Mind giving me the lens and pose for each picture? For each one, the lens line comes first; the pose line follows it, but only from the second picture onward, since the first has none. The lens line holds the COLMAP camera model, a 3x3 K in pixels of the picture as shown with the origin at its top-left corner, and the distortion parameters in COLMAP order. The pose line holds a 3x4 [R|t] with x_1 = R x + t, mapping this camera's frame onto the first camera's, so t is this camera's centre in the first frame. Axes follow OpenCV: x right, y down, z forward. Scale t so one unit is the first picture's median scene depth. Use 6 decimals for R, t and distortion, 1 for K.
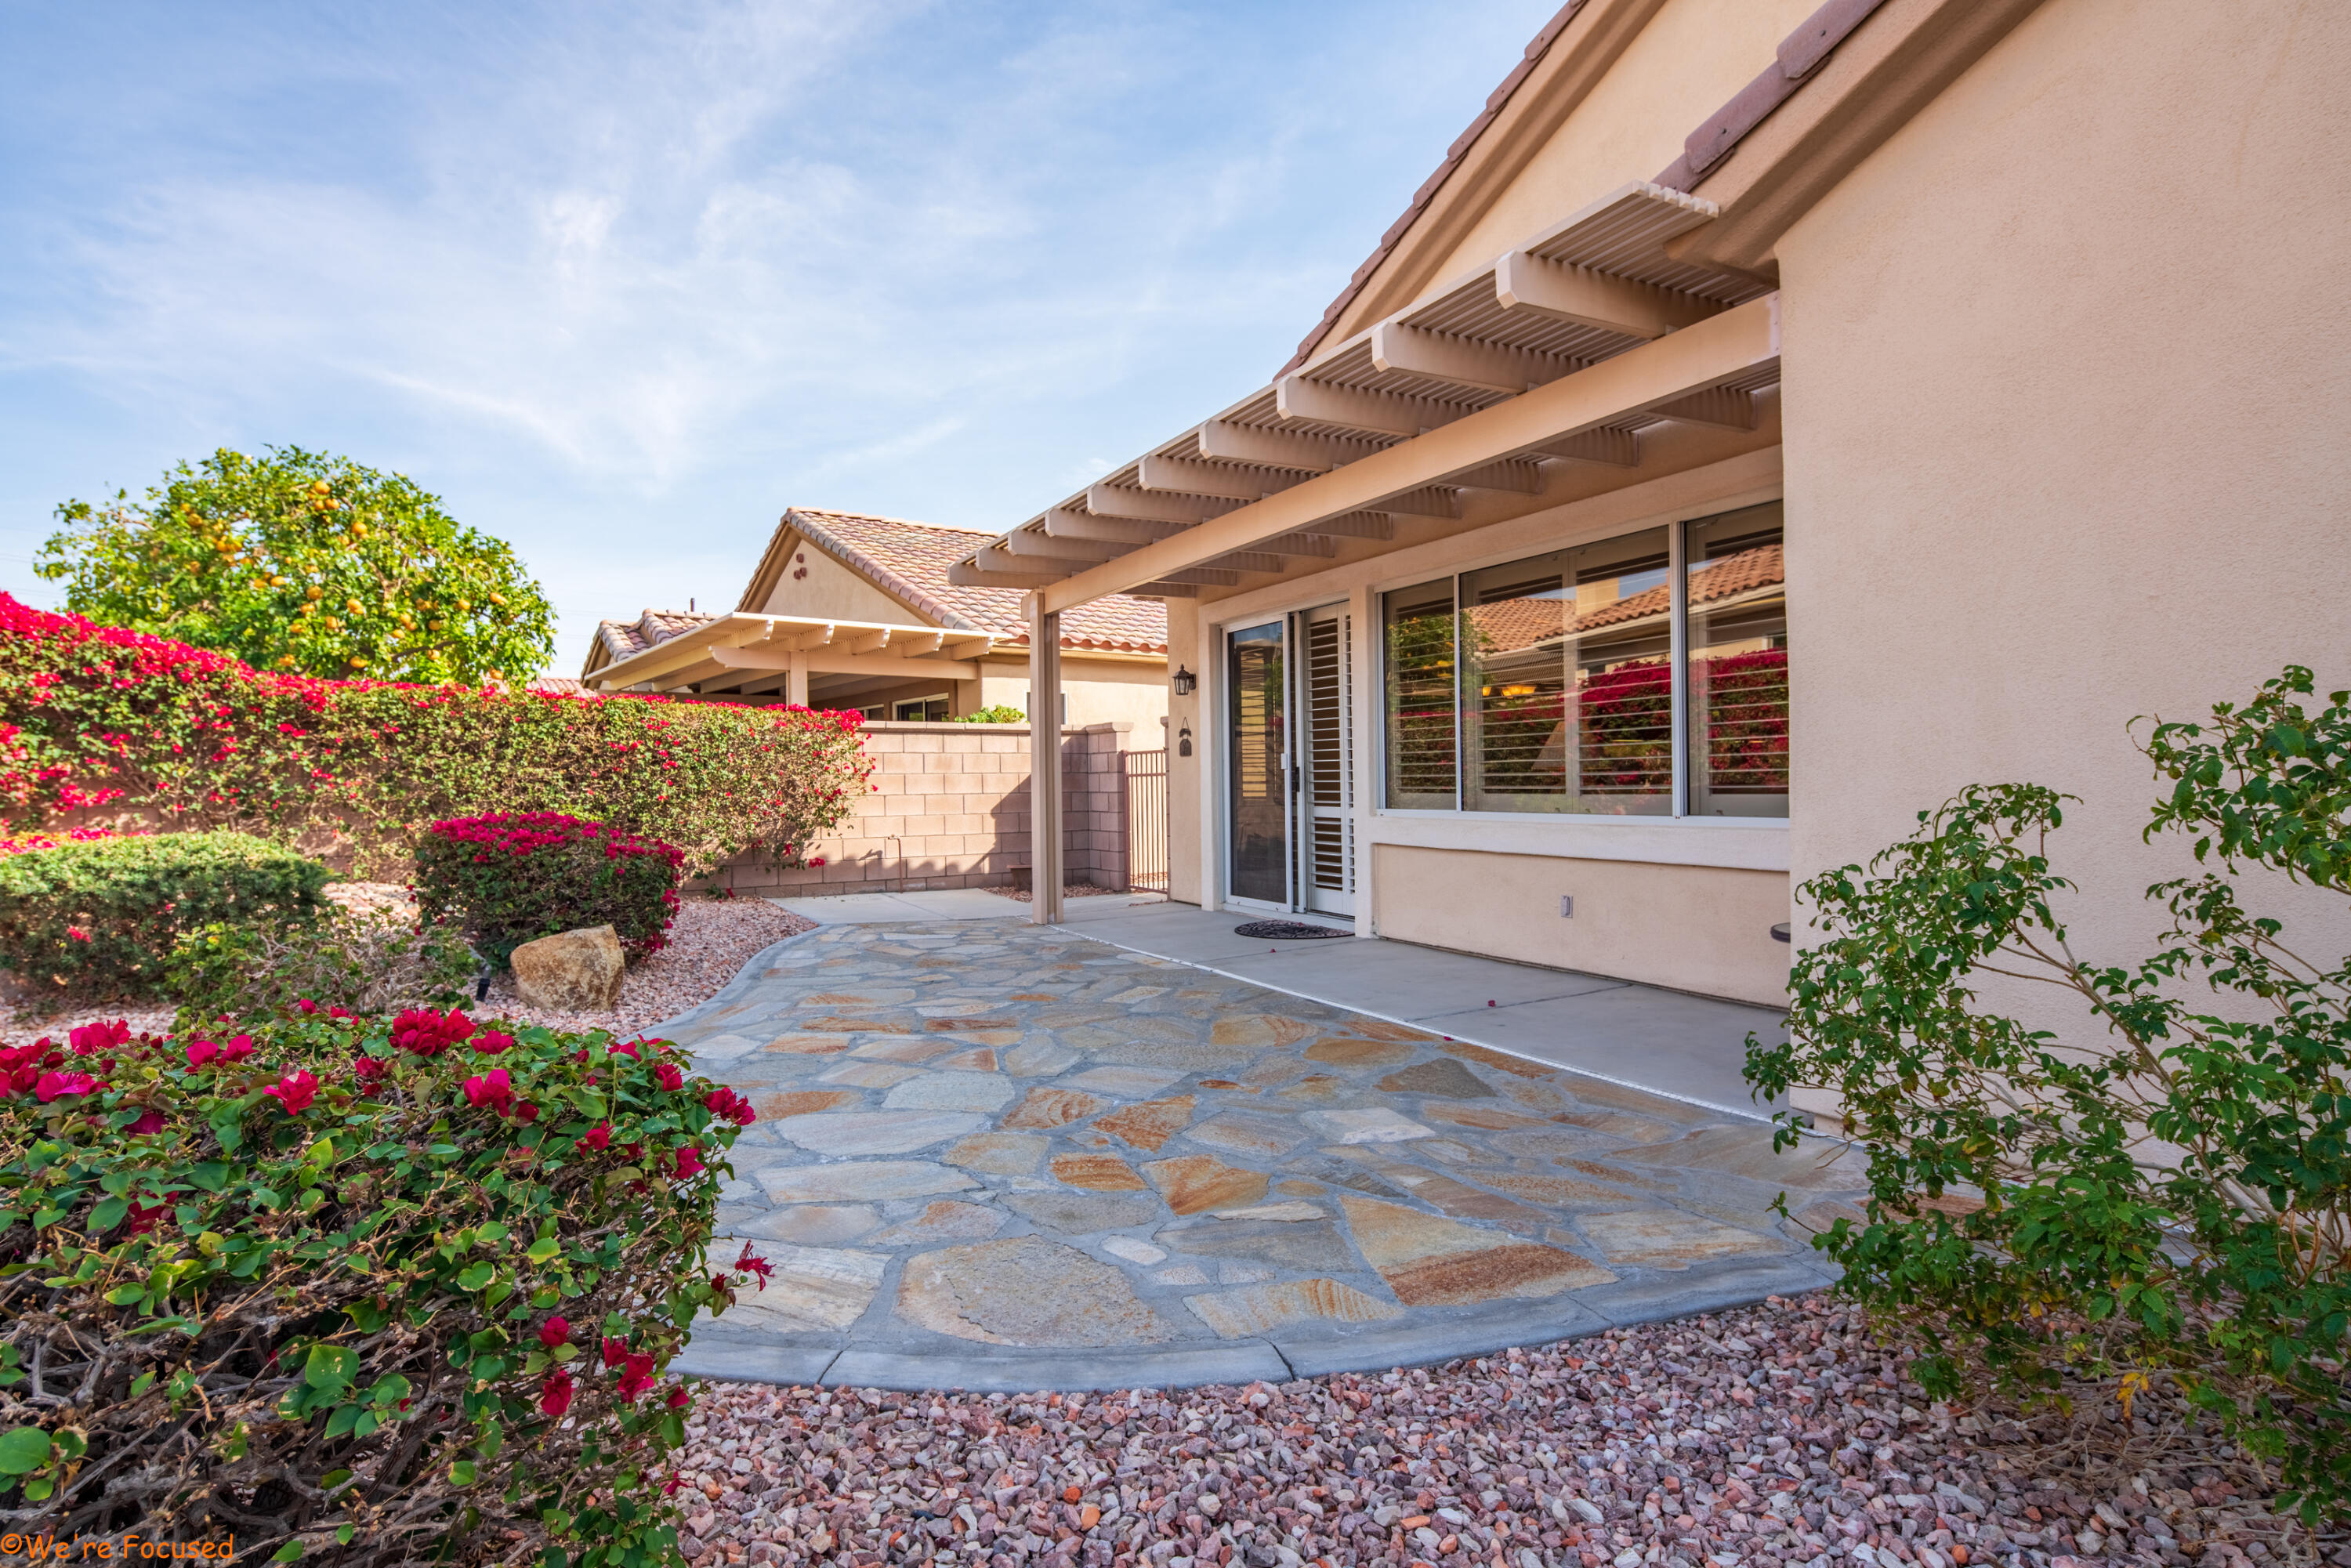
lens RADIAL K [[1133.6, 0, 1153.7], [0, 1133.6, 785.1], [0, 0, 1]] dist [0.004498, -0.006220]
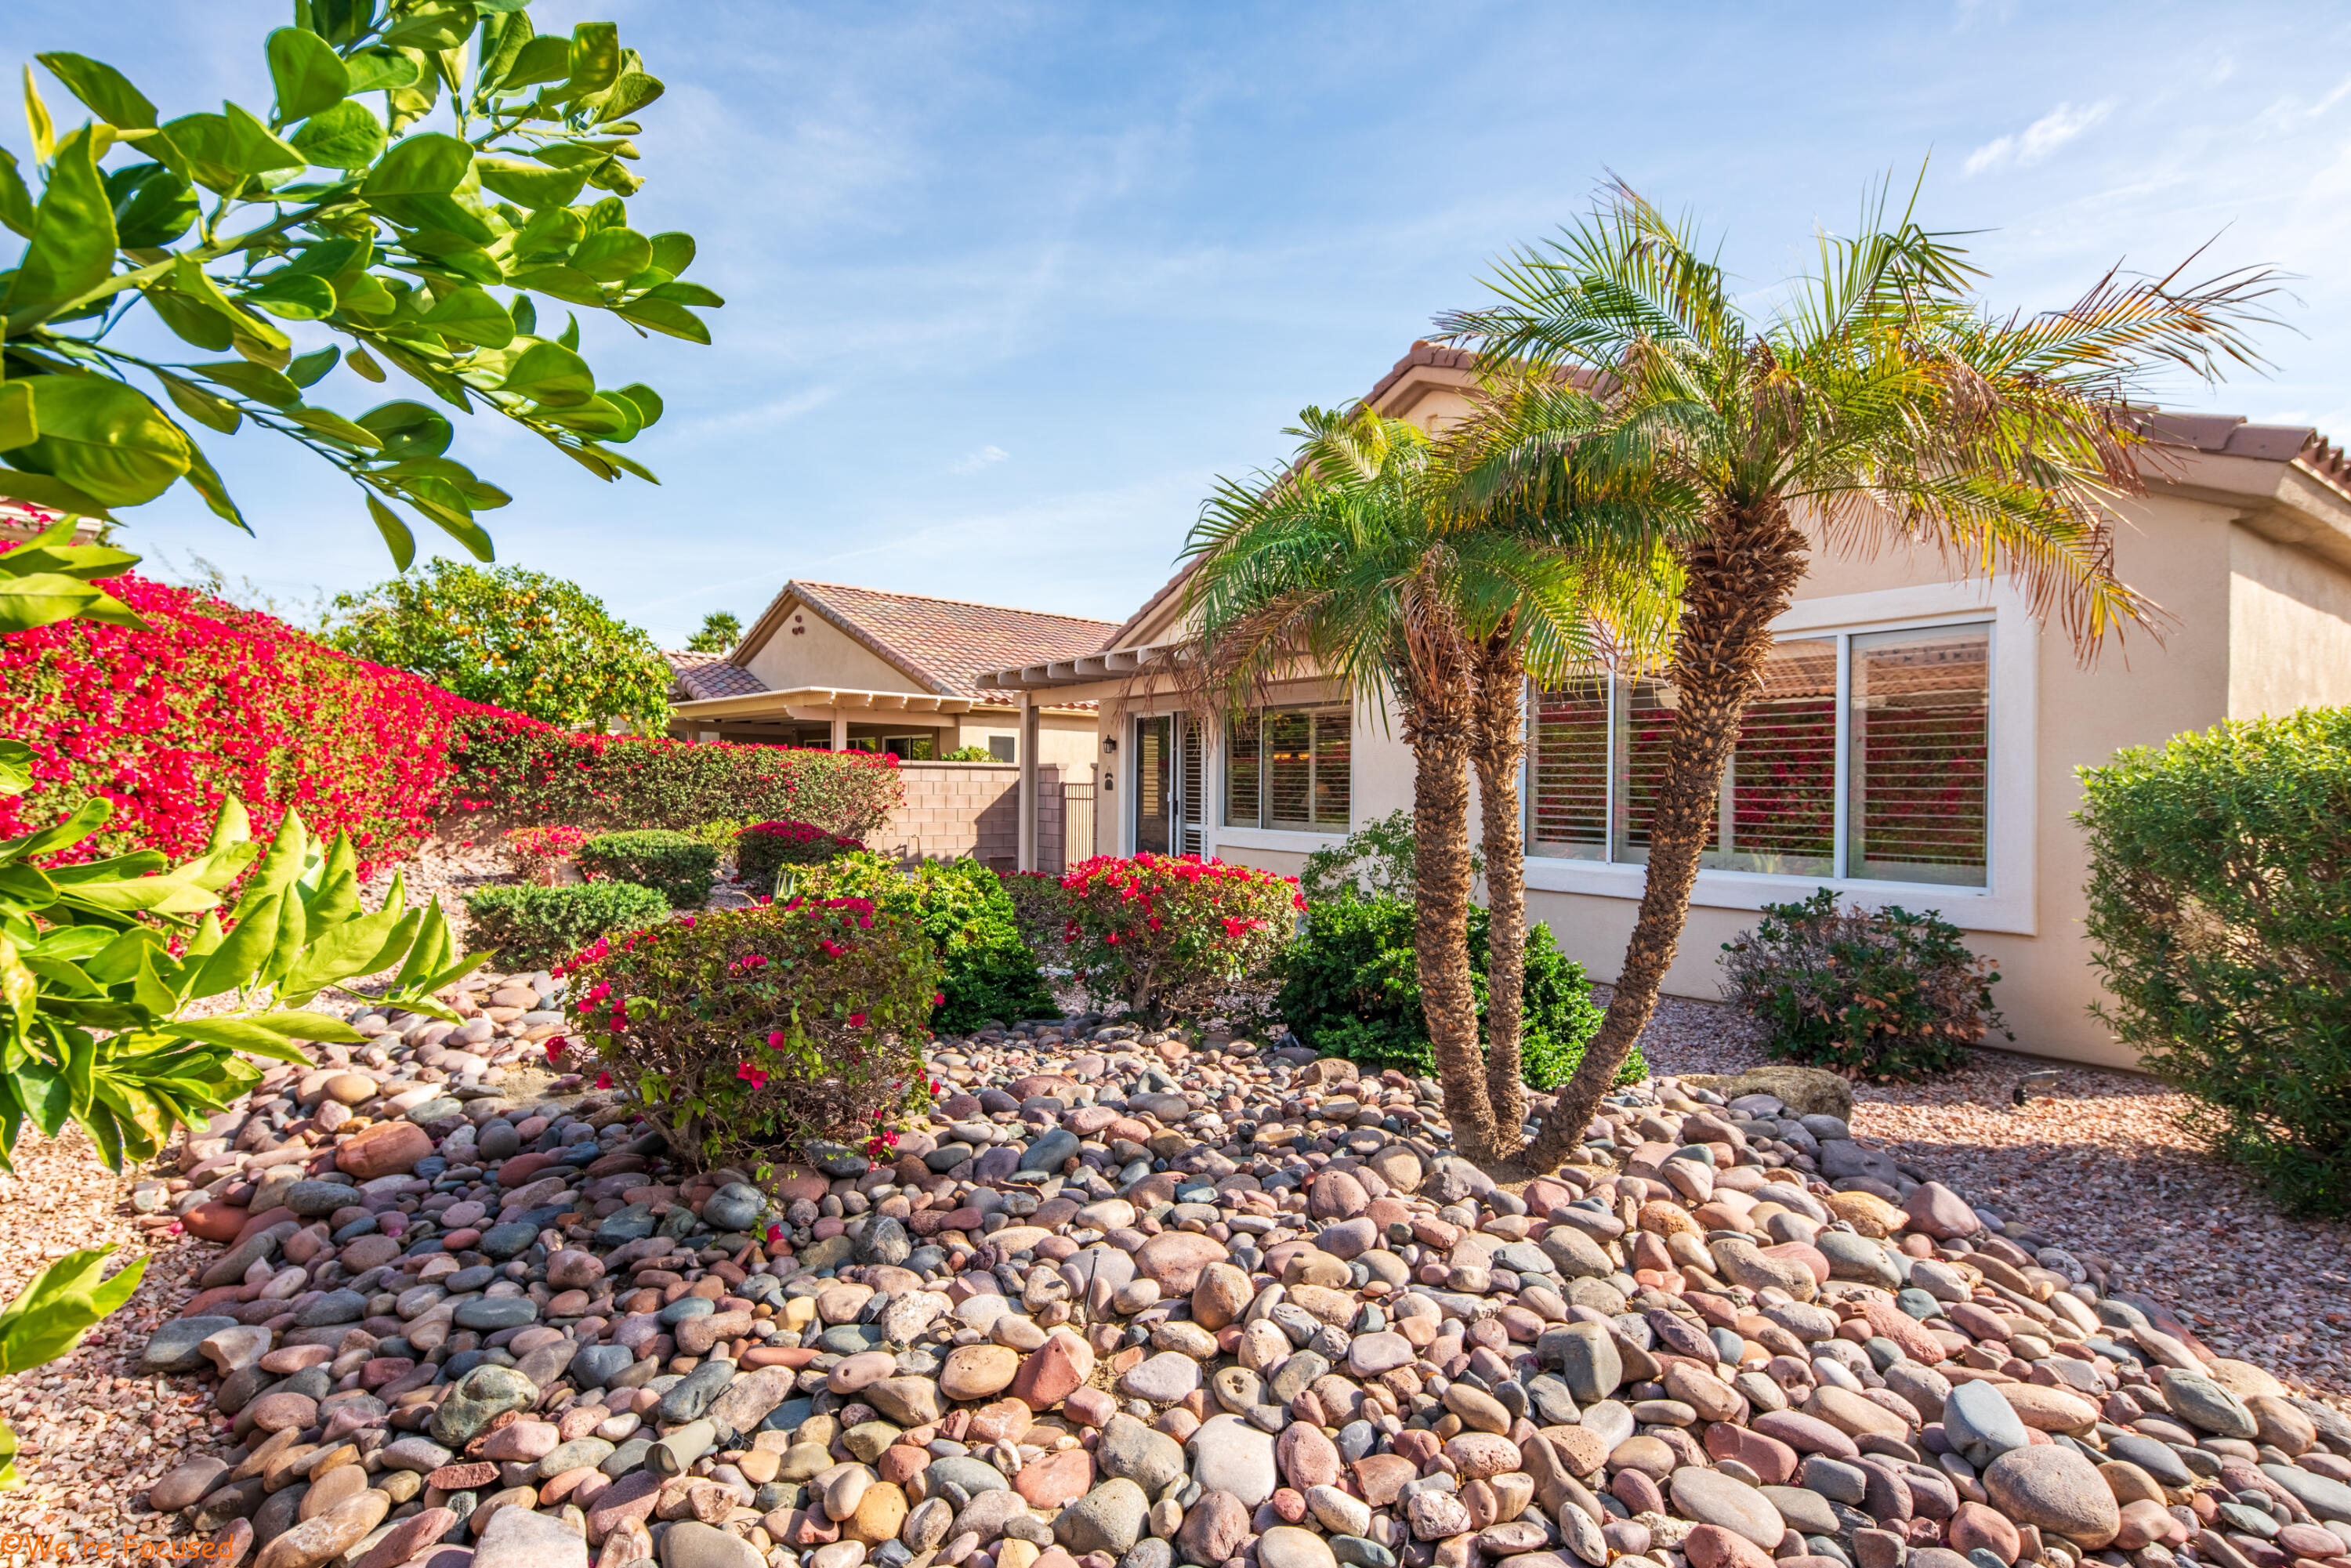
lens RADIAL K [[1133.6, 0, 1153.7], [0, 1133.6, 785.1], [0, 0, 1]] dist [0.004498, -0.006220]
pose [[0.994143, 0.023259, 0.105537, -0.080468], [-0.022870, 0.999726, -0.004894, -0.026462], [-0.105622, 0.002451, 0.994403, -0.631454]]
